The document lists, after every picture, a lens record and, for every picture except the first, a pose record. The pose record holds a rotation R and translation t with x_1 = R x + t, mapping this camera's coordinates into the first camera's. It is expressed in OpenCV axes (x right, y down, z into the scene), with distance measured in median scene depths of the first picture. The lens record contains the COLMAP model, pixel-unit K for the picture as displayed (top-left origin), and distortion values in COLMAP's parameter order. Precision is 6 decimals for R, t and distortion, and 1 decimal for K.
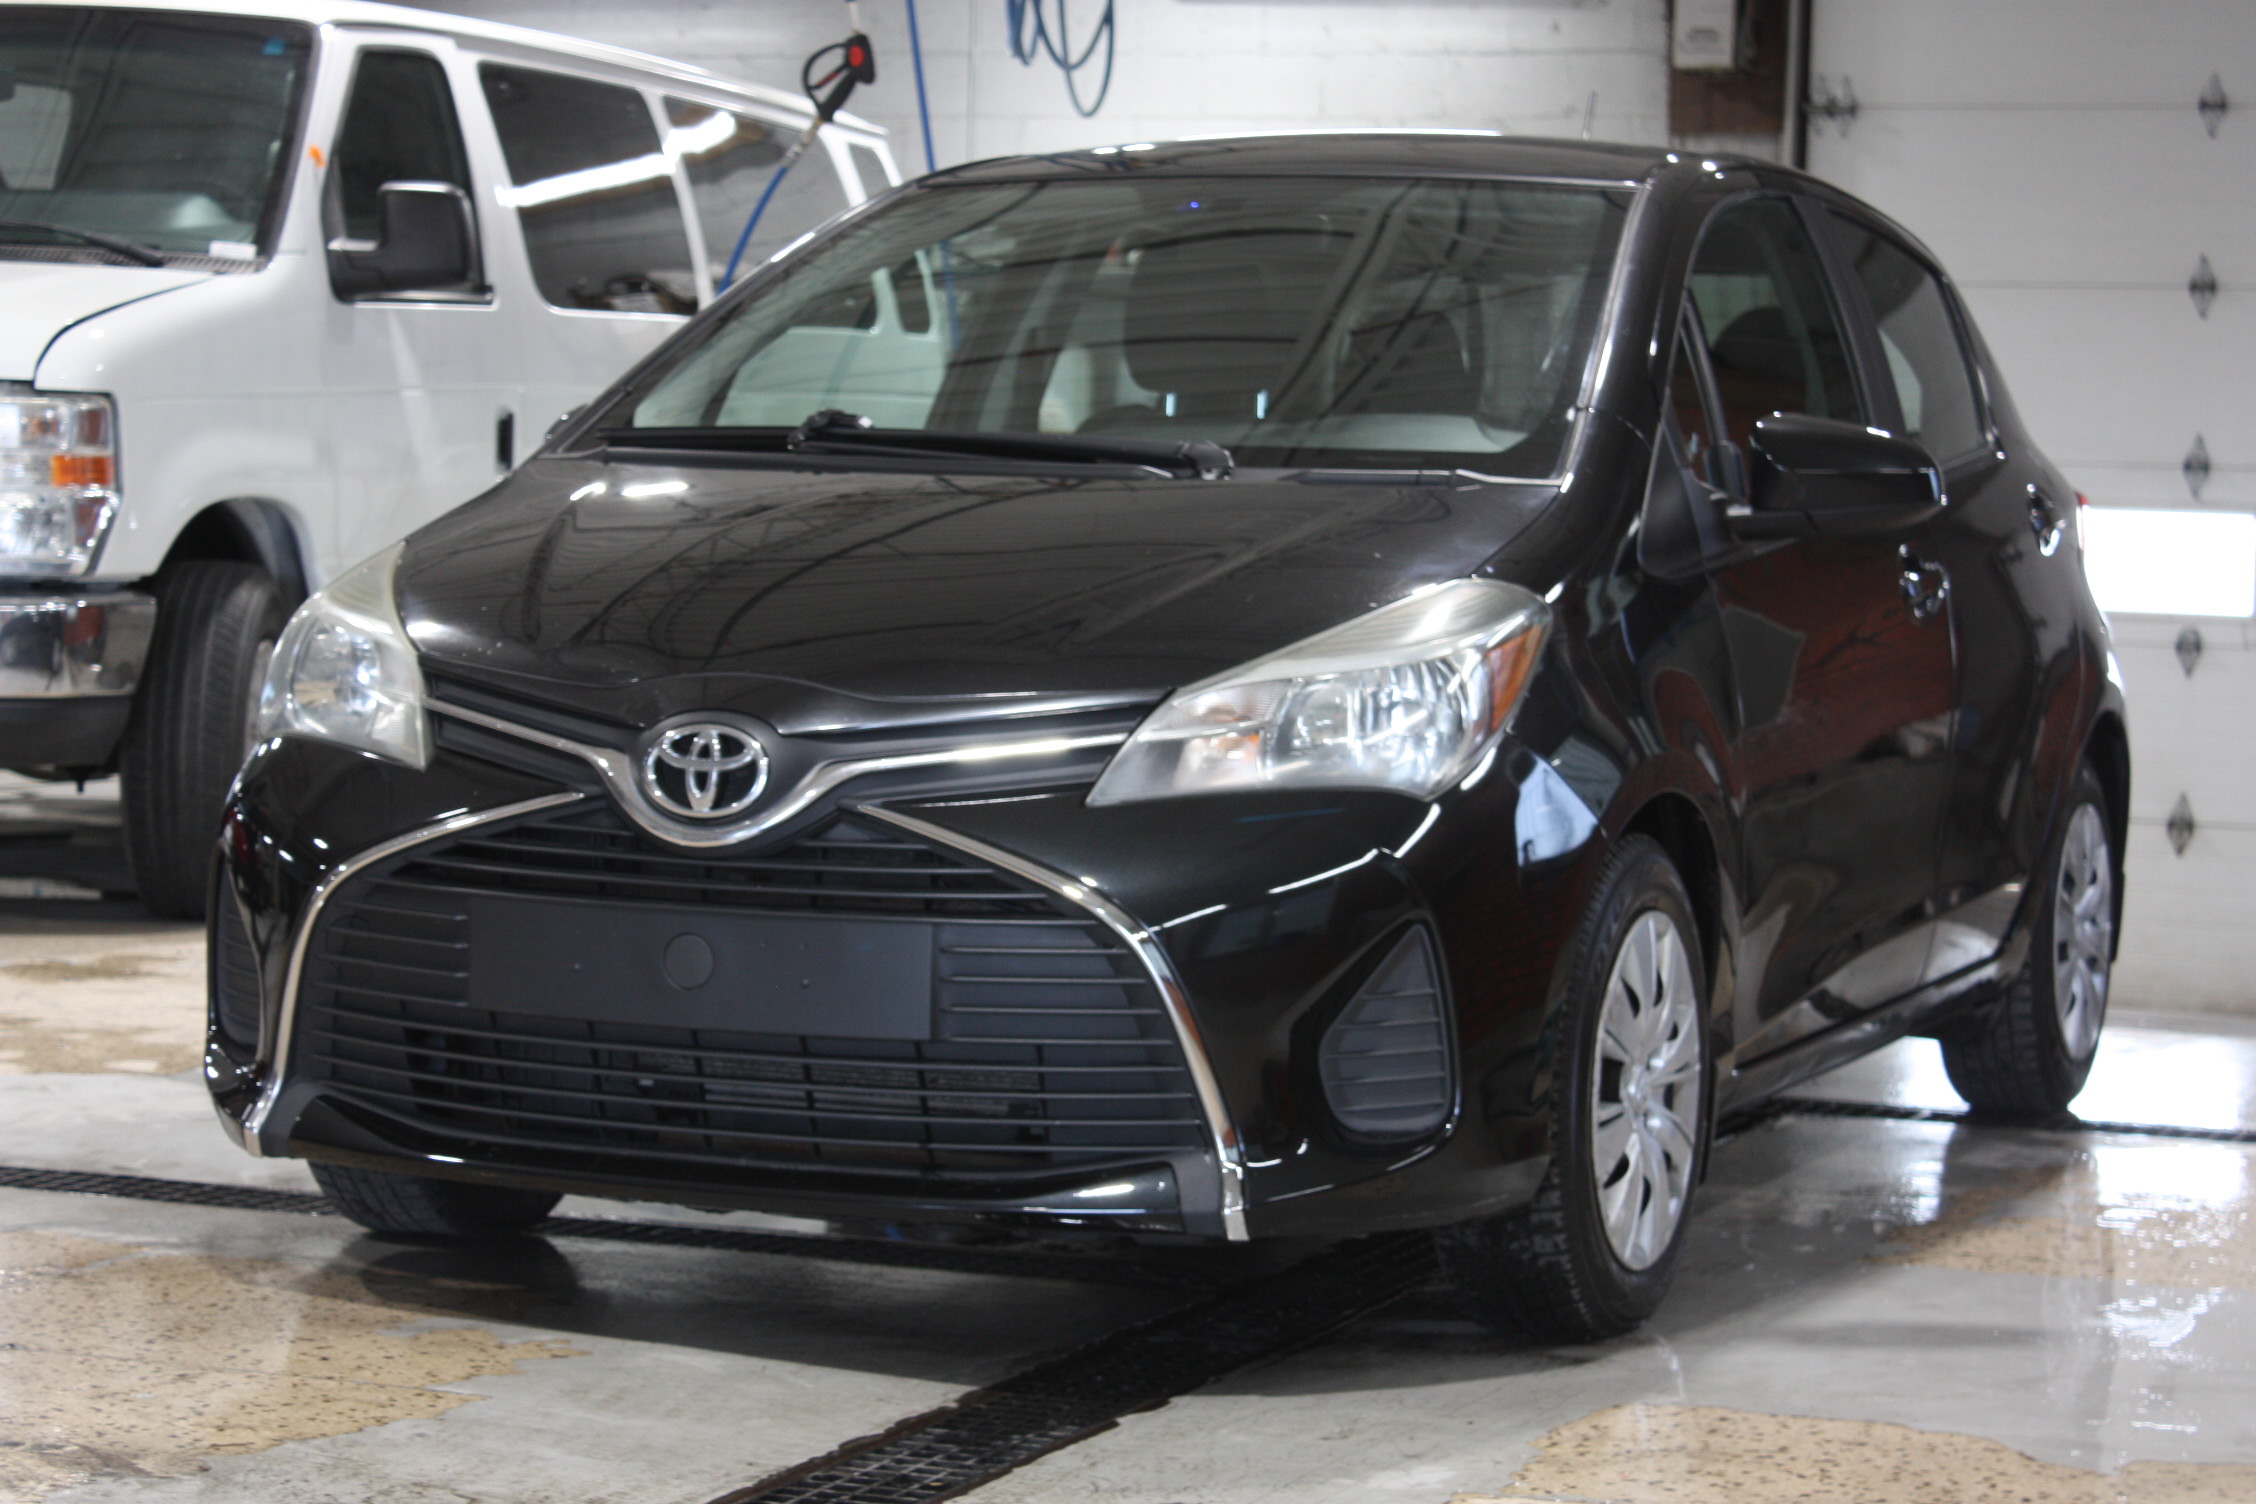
lens RADIAL K [[5109.8, 0, 1128.3], [0, 5109.8, 749.5], [0, 0, 1]] dist [0.296308, 0.000000]
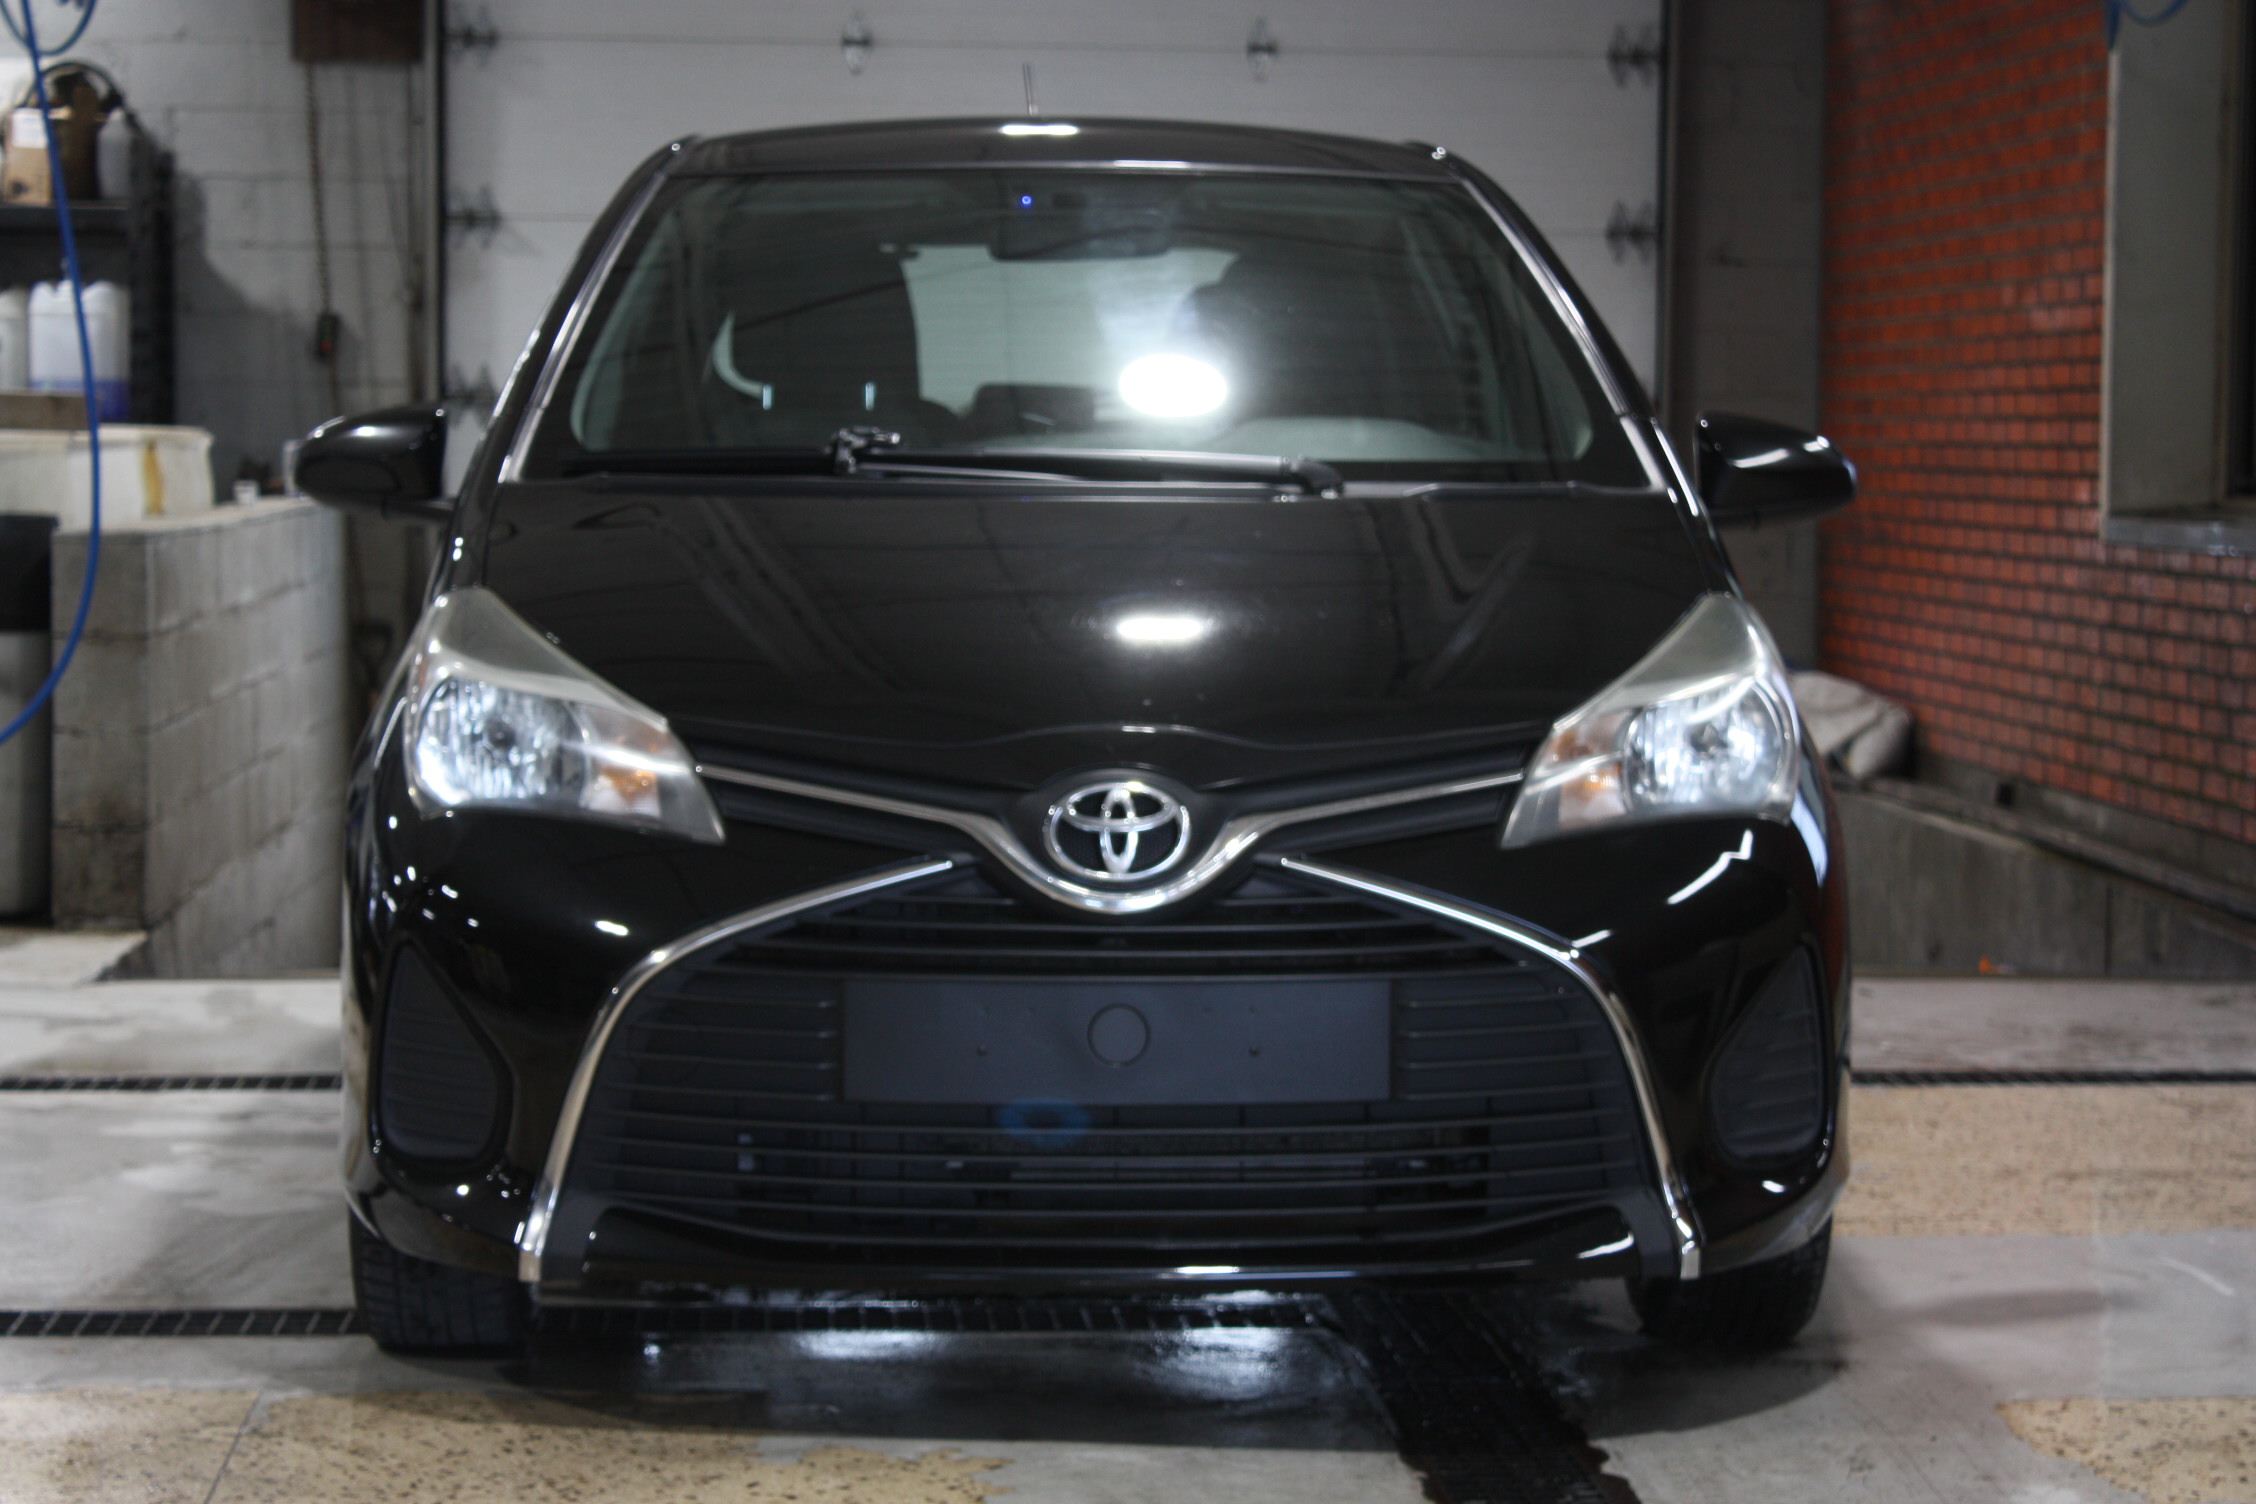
lens RADIAL K [[5341.8, 0, 1128.1], [0, 5341.8, 753.2], [0, 0, 1]] dist [0.061960, 0.000000]
pose [[0.907512, -0.050292, 0.417005, -0.487528], [0.042349, 0.998702, 0.028285, -0.037827], [-0.417887, -0.008009, 0.908464, 0.107520]]
